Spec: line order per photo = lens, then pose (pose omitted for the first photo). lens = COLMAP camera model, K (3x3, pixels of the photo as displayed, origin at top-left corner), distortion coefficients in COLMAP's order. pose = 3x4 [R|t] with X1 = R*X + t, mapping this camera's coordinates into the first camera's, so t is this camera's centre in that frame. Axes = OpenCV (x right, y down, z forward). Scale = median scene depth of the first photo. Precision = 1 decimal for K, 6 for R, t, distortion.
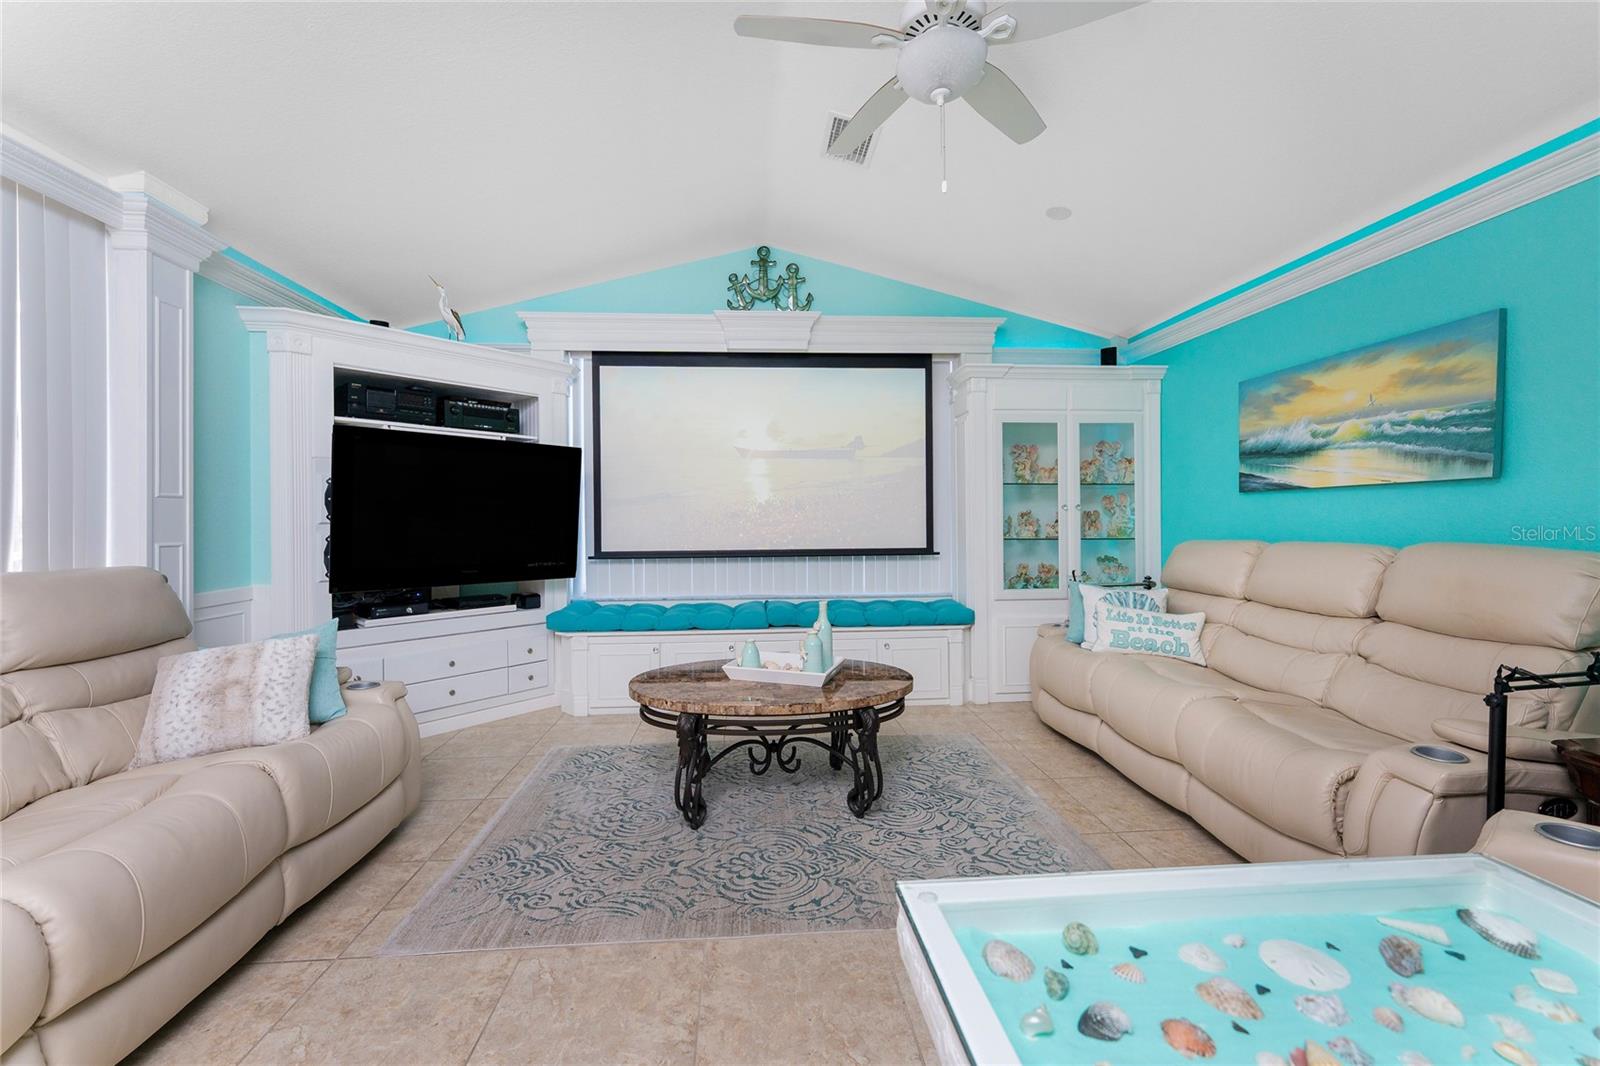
lens RADIAL K [[656.0, 0, 802.2], [0, 656.0, 530.9], [0, 0, 1]] dist [0.000206, 0.000212]
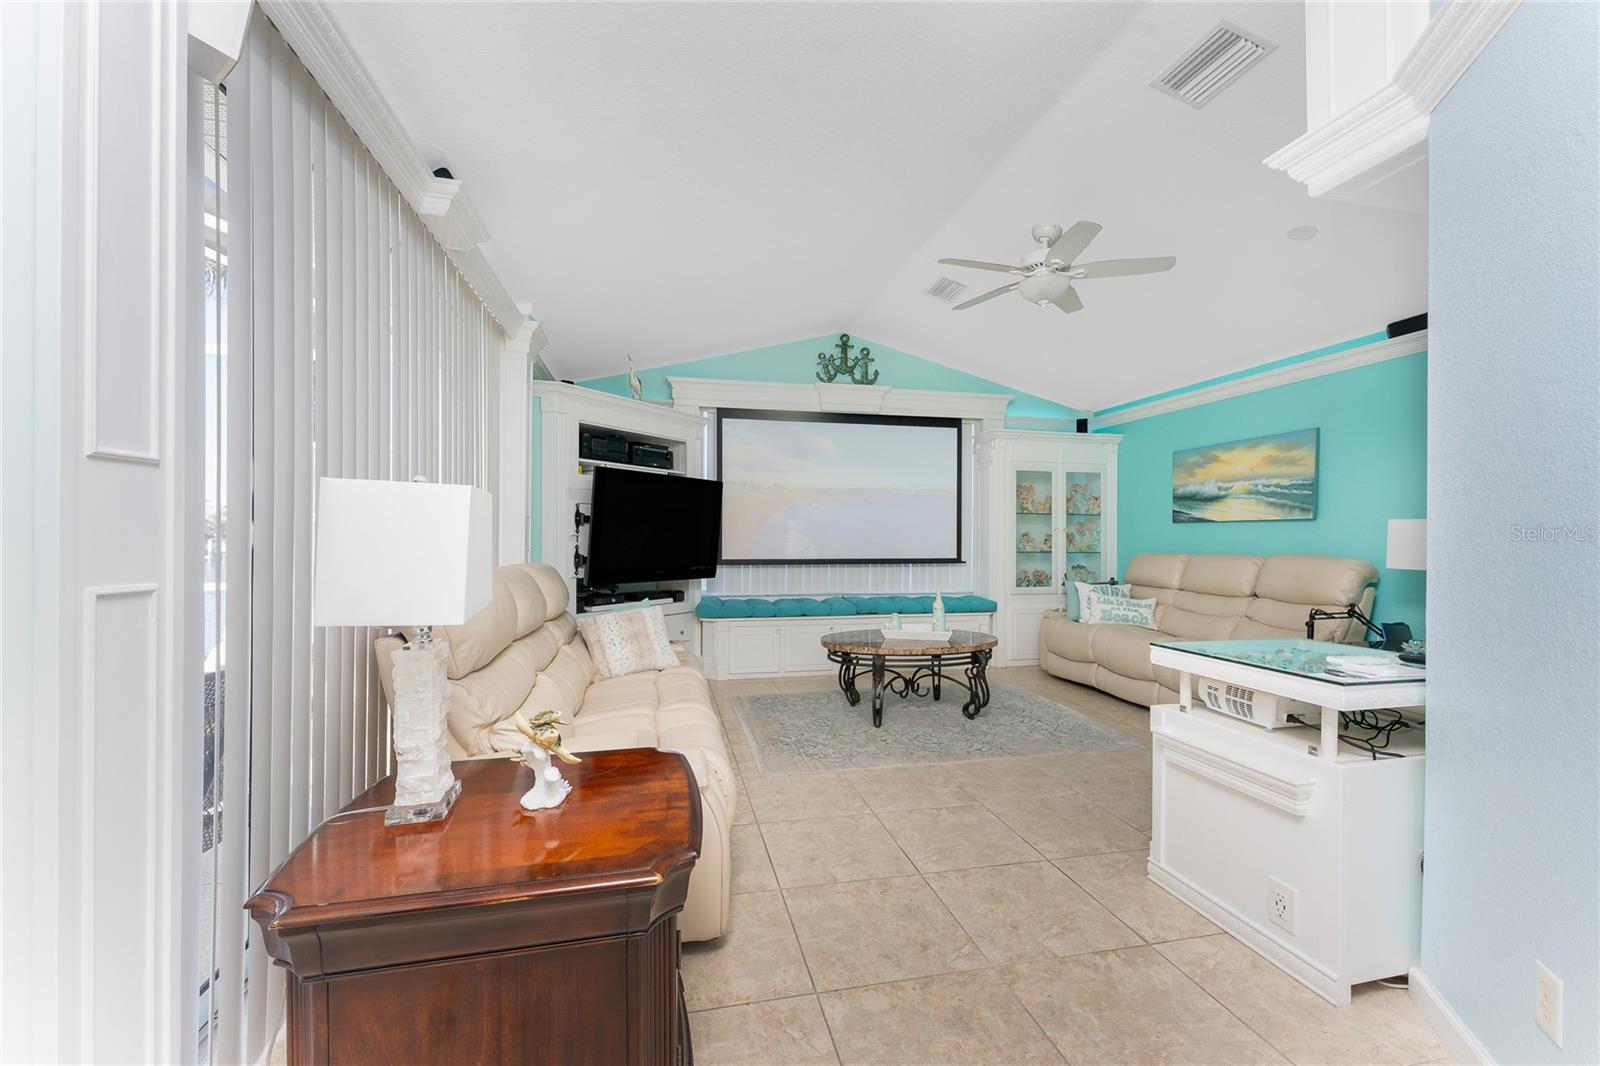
lens RADIAL K [[658.9, 0, 806.7], [0, 658.9, 545.2], [0, 0, 1]] dist [0.000518, -0.000021]
pose [[0.989806, 0.009717, 0.142087, -0.417845], [-0.009323, 0.999951, -0.003440, 0.008577], [-0.142114, 0.002080, 0.989848, -0.426608]]
